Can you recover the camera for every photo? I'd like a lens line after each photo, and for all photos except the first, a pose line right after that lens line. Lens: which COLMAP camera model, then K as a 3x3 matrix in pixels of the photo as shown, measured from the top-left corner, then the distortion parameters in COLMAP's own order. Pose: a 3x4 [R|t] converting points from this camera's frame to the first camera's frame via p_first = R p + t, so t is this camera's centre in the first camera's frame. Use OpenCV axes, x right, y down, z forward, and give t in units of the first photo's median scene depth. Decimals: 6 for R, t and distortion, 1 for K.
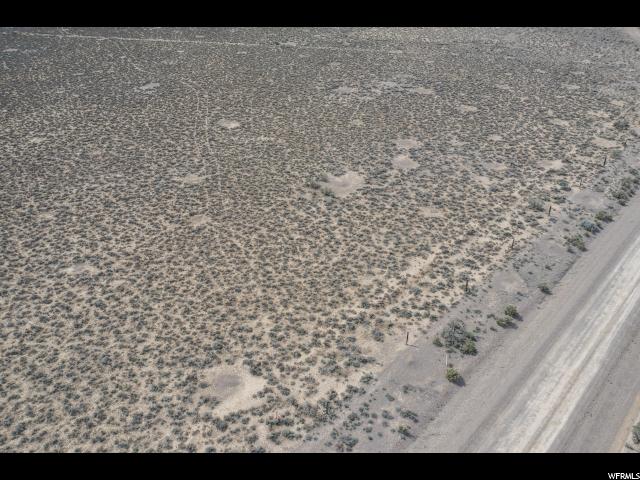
lens RADIAL K [[504.4, 0, 320.9], [0, 504.4, 240.0], [0, 0, 1]] dist [-0.021627, 0.007108]
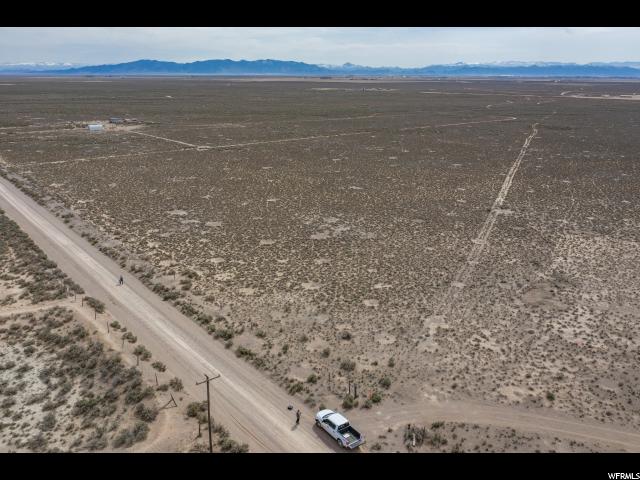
lens RADIAL K [[504.4, 0, 320.6], [0, 504.4, 239.5], [0, 0, 1]] dist [-0.021627, 0.007108]
pose [[-0.097498, 0.330748, -0.938669, 3.071364], [-0.527613, 0.782540, 0.330538, -1.576948], [0.843871, 0.527481, 0.098211, 1.981725]]
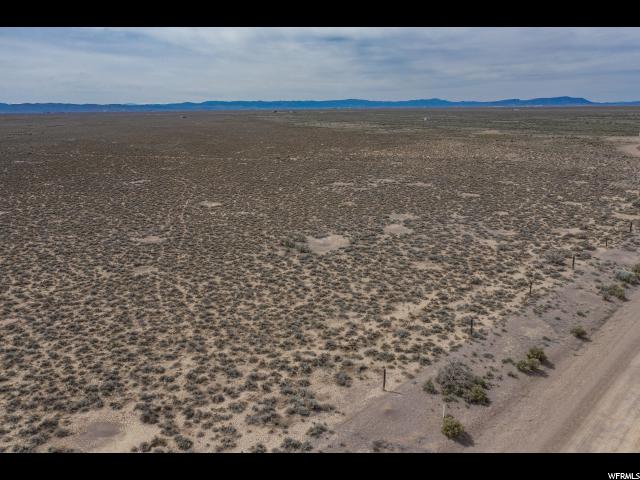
lens RADIAL K [[504.4, 0, 320.6], [0, 504.4, 240.1], [0, 0, 1]] dist [-0.021627, 0.007108]
pose [[0.999542, 0.011317, -0.028083, 0.089365], [-0.018941, 0.957330, -0.288377, 0.183979], [0.023621, 0.288776, 0.957105, 0.258513]]
